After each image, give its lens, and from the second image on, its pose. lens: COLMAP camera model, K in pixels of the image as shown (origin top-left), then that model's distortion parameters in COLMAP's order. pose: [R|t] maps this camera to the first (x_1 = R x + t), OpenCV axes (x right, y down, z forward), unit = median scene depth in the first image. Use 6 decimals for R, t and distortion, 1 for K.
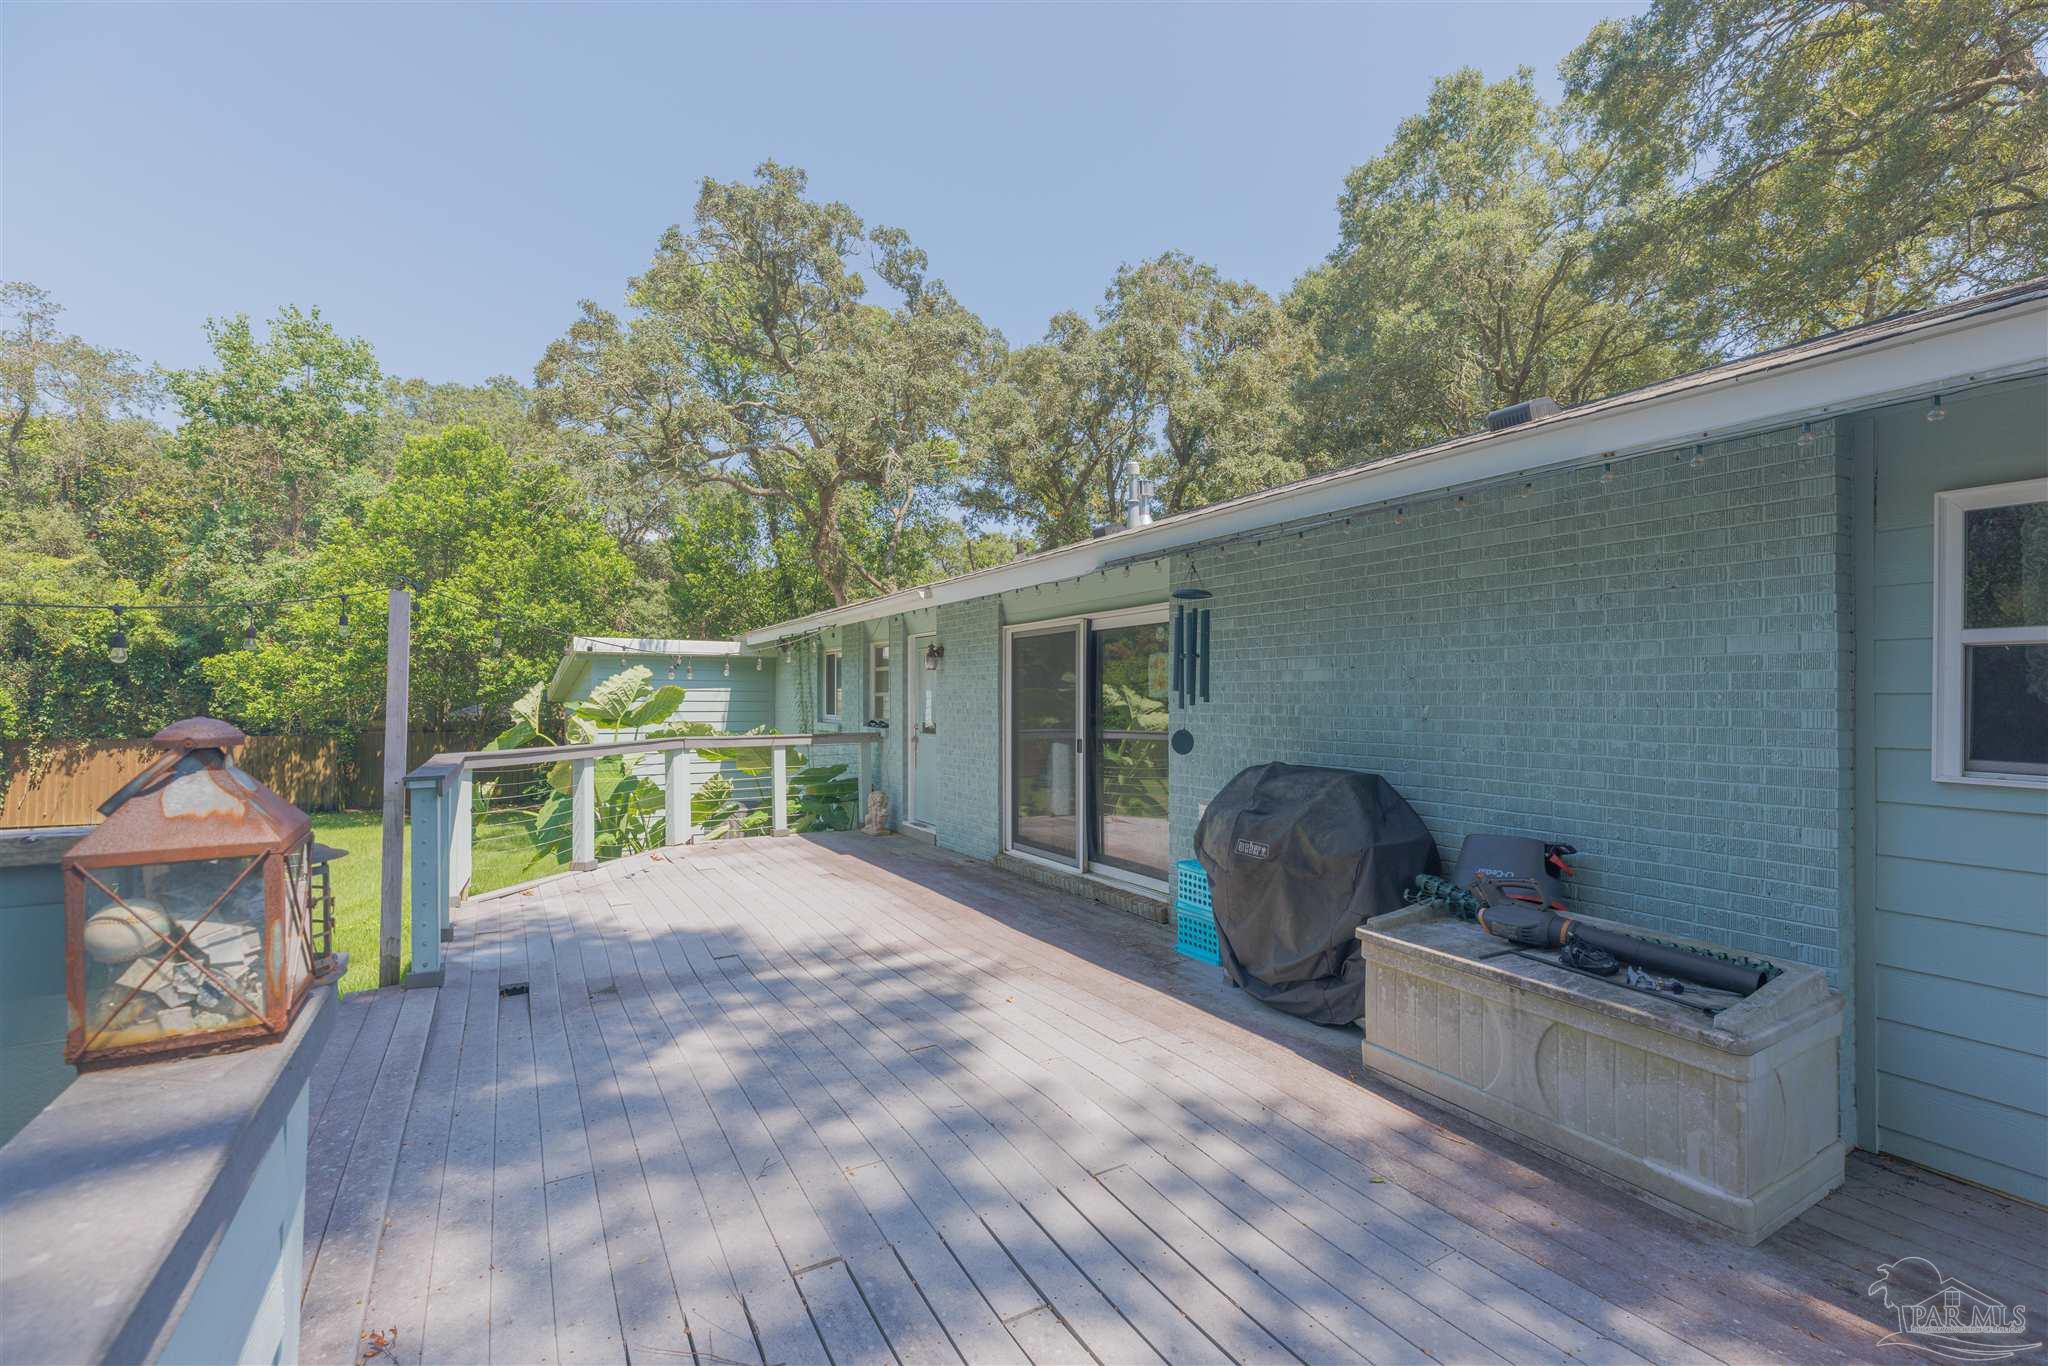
lens RADIAL K [[936.3, 0, 1031.3], [0, 936.3, 693.7], [0, 0, 1]] dist [0.014728, -0.000002]
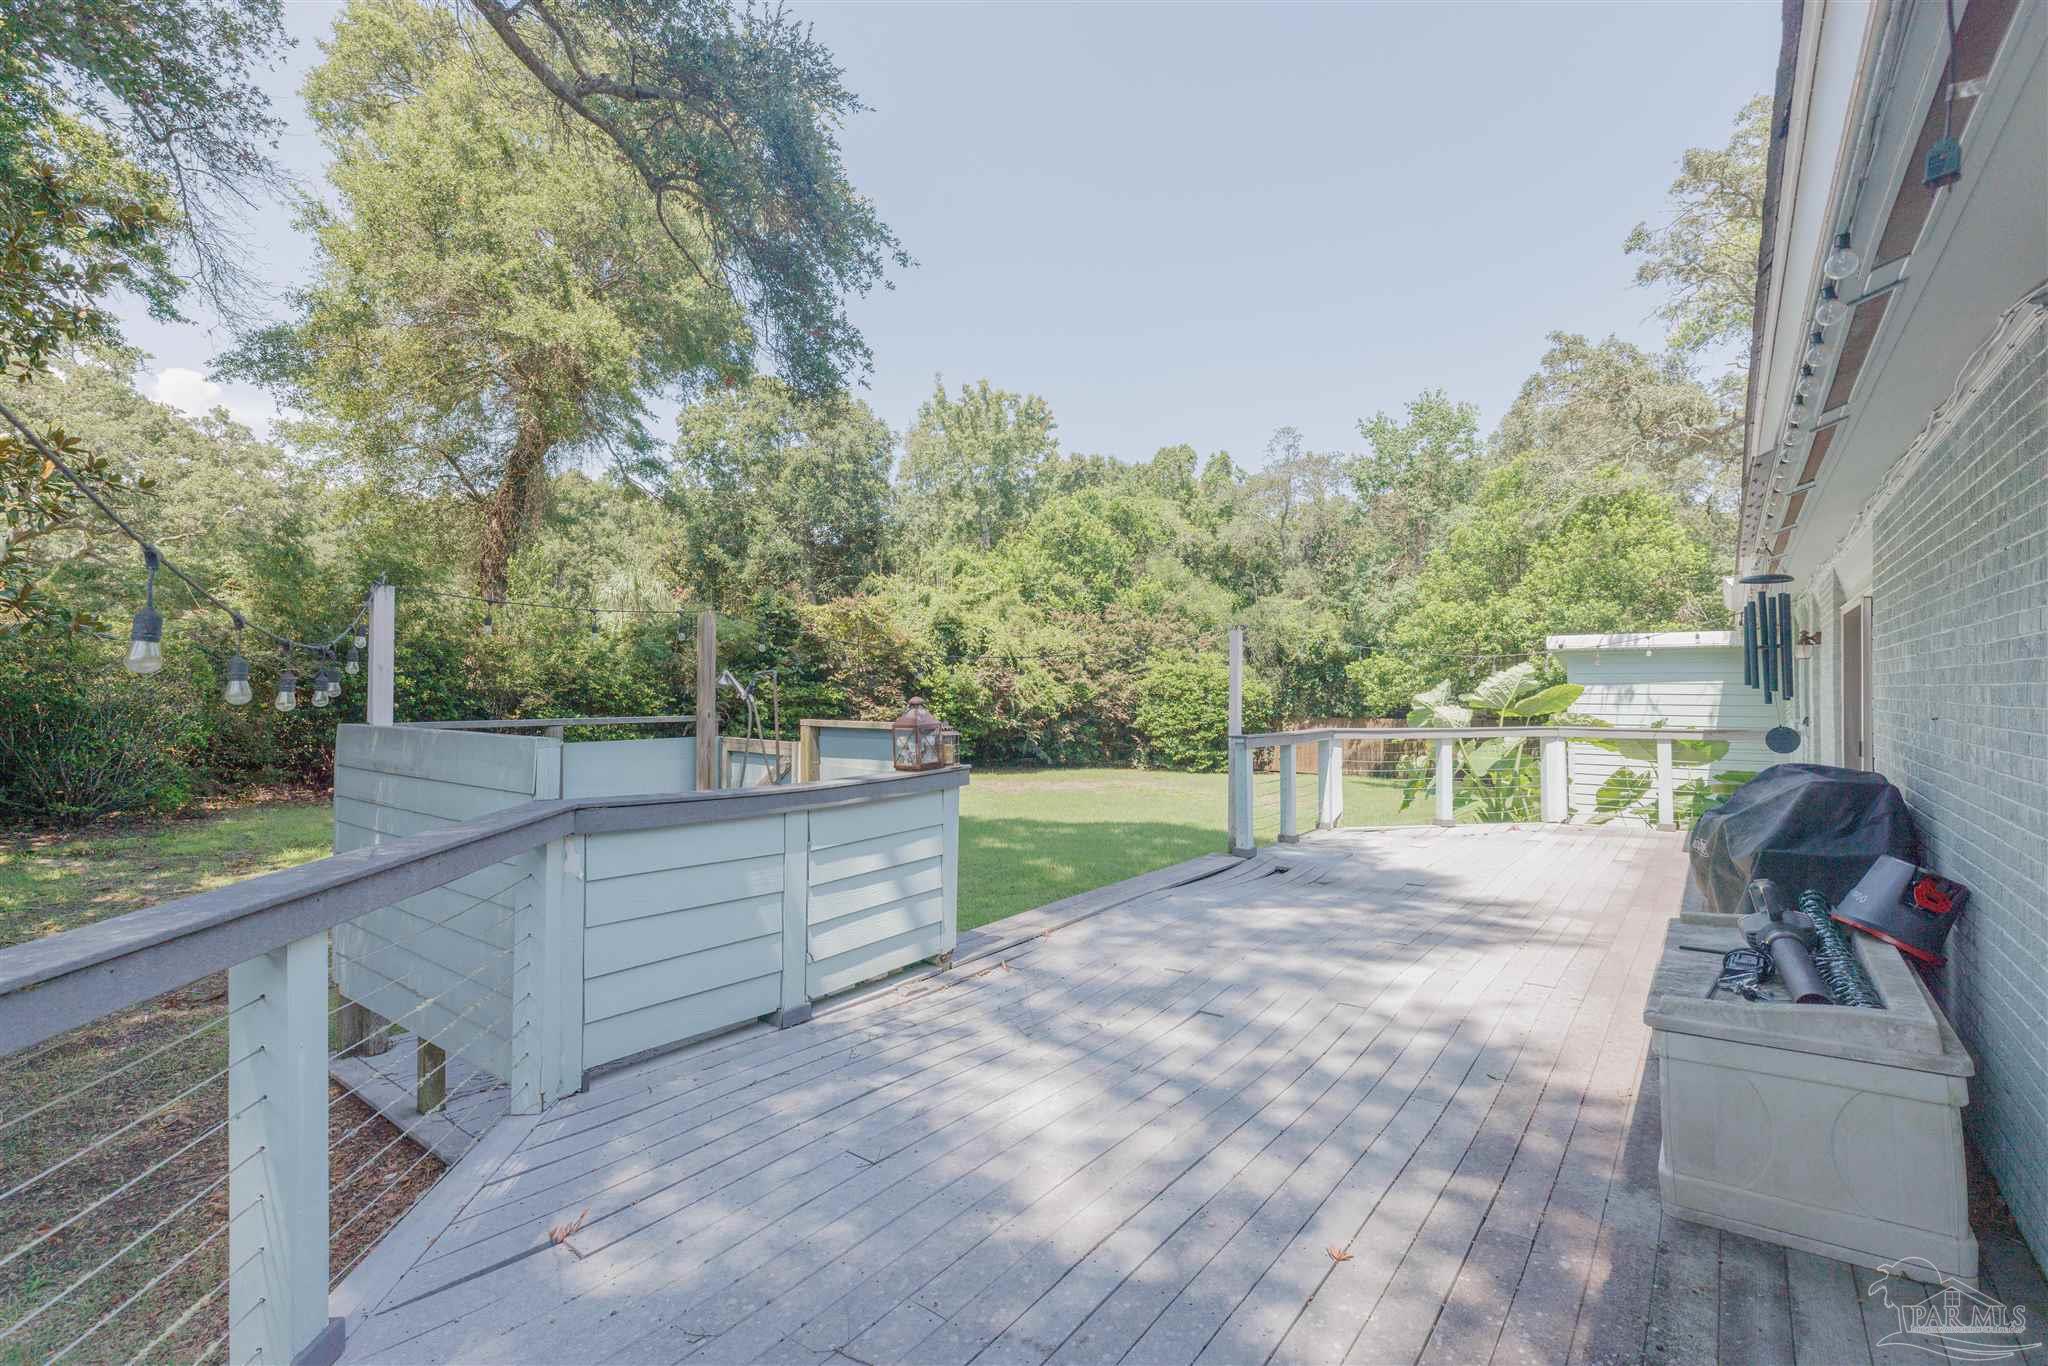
lens RADIAL K [[936.3, 0, 1038.6], [0, 936.3, 681.5], [0, 0, 1]] dist [0.014728, -0.000002]
pose [[0.406799, -0.009244, -0.913471, 0.400567], [0.006794, 0.999952, -0.007093, -0.003723], [0.913493, -0.003321, 0.406842, -0.008717]]
